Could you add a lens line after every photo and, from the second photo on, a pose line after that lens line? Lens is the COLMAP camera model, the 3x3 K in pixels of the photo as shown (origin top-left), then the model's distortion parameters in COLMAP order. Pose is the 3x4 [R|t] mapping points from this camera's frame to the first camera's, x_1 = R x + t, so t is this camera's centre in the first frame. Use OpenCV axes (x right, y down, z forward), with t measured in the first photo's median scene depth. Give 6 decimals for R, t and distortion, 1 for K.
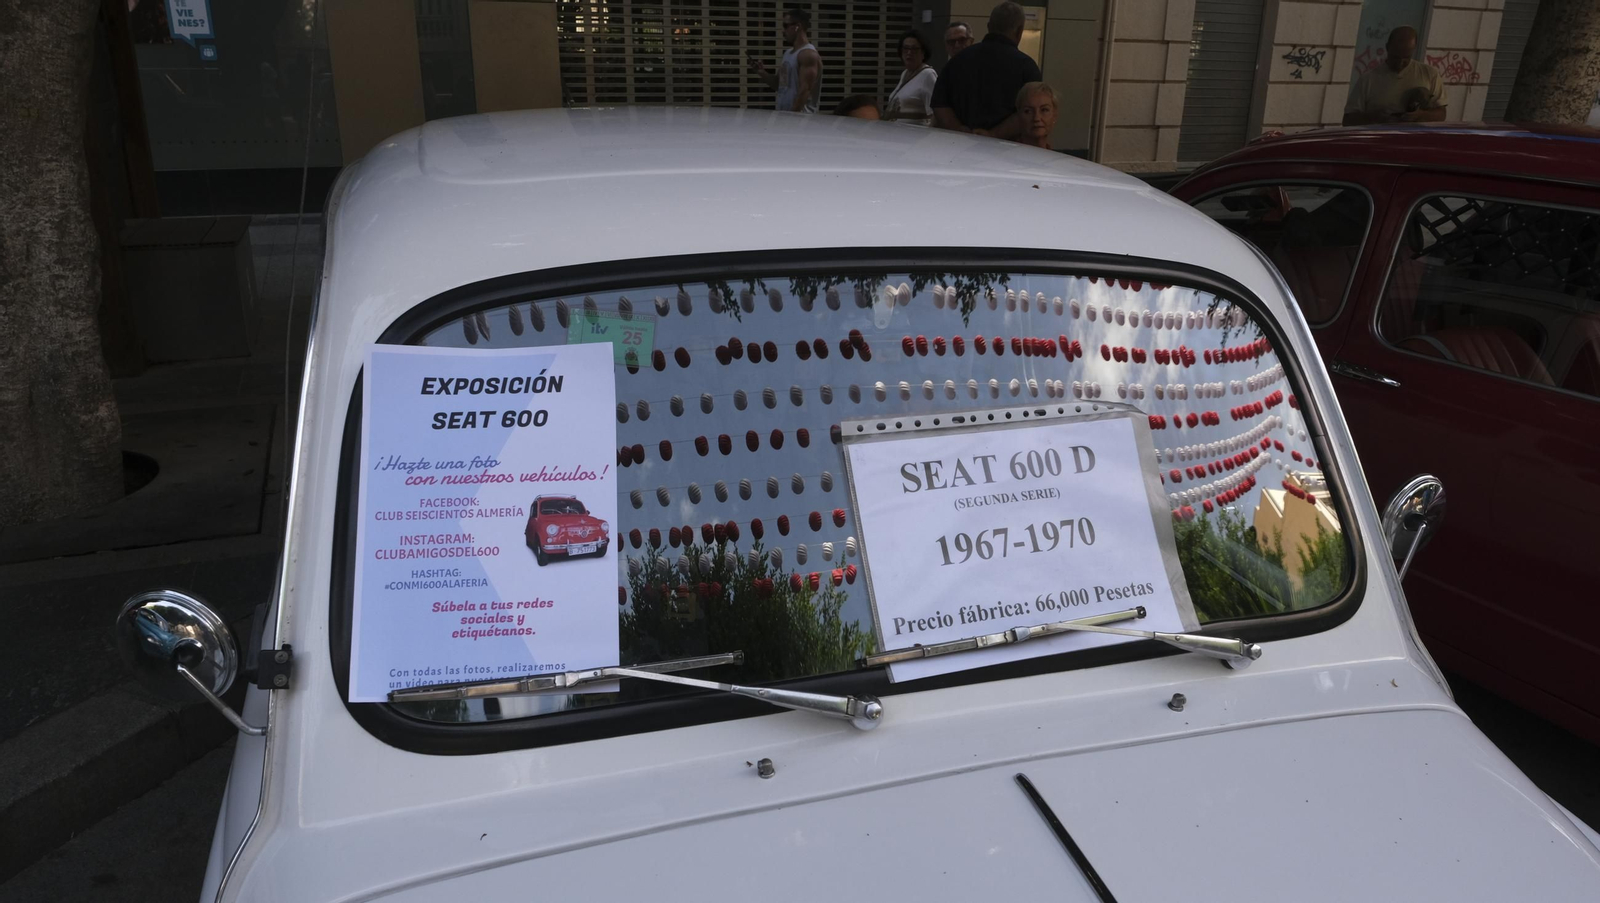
lens RADIAL K [[1080.4, 0, 795.1], [0, 1080.4, 445.8], [0, 0, 1]] dist [-0.037355, 0.021909]
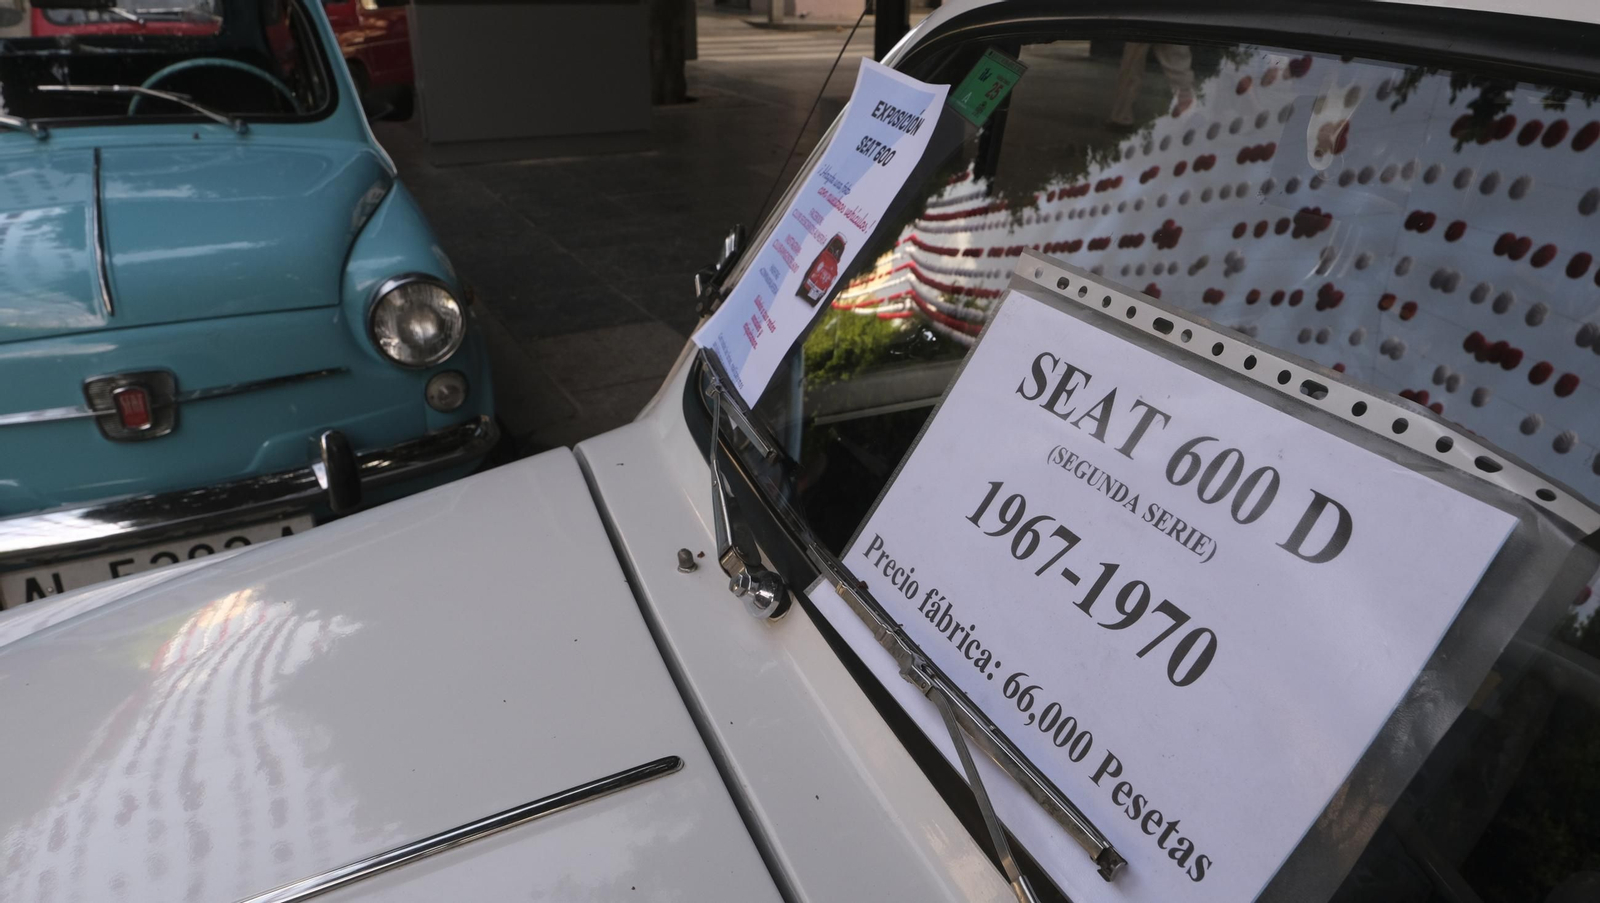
lens RADIAL K [[1080.4, 0, 800.4], [0, 1080.4, 457.0], [0, 0, 1]] dist [-0.037355, 0.021909]
pose [[0.090465, 0.398968, -0.912491, 0.630244], [-0.339547, 0.873706, 0.348347, -0.089423], [0.936228, 0.278321, 0.214508, 0.753191]]
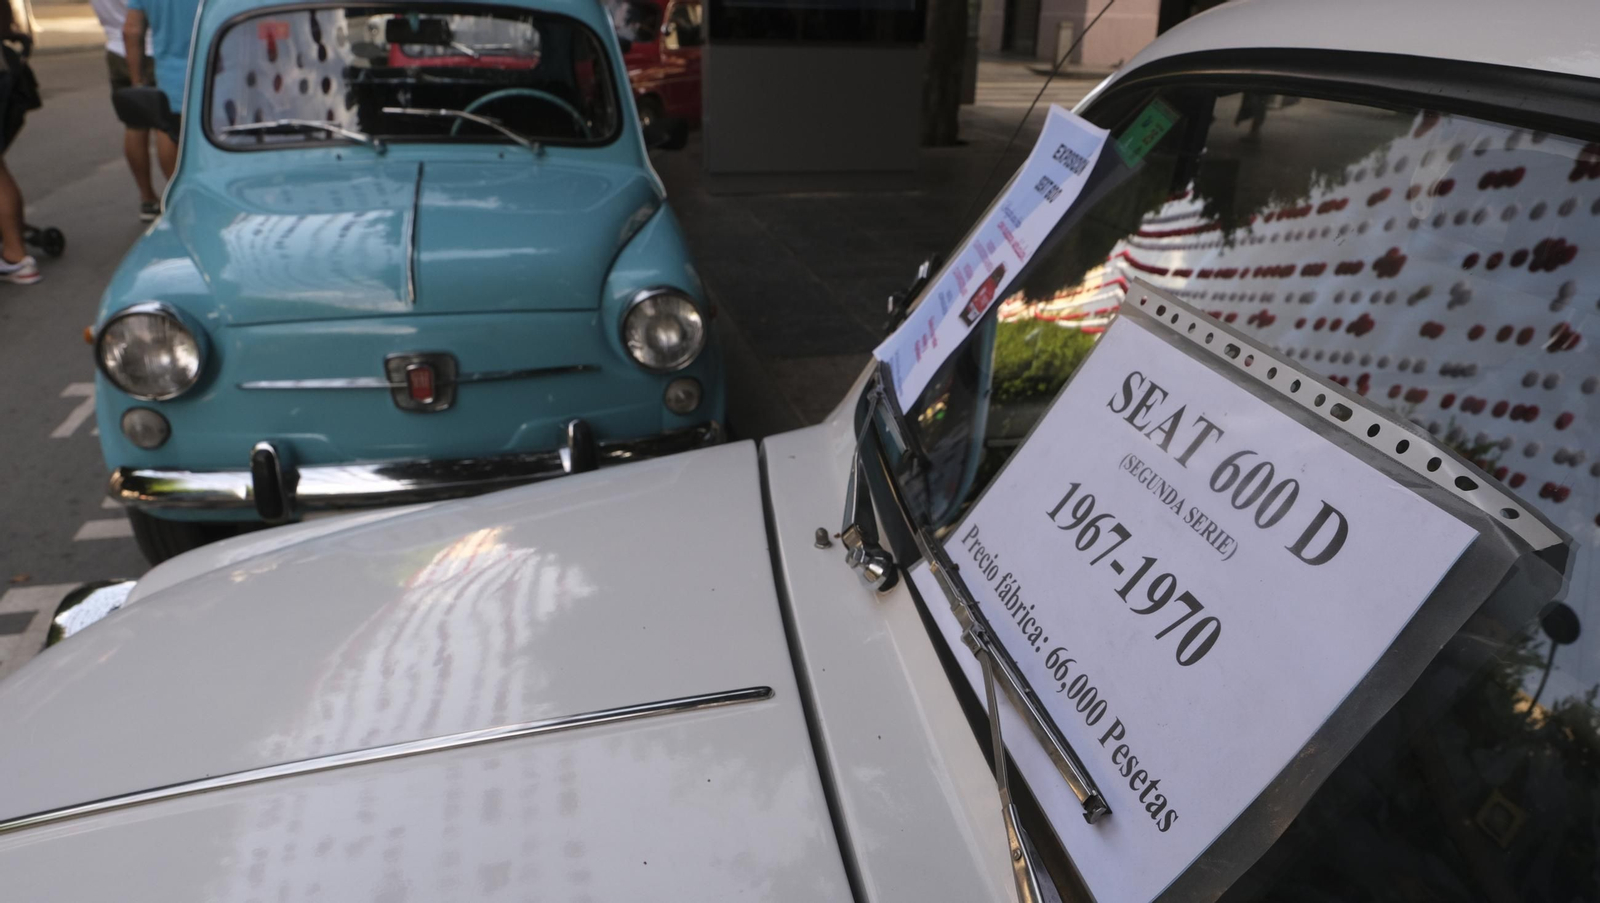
lens RADIAL K [[1080.4, 0, 796.4], [0, 1080.4, 453.2], [0, 0, 1]] dist [-0.037355, 0.021909]
pose [[-0.161357, 0.358869, -0.919335, 0.722652], [-0.346467, 0.851650, 0.393258, -0.120083], [0.924080, 0.381974, -0.013083, 0.825789]]
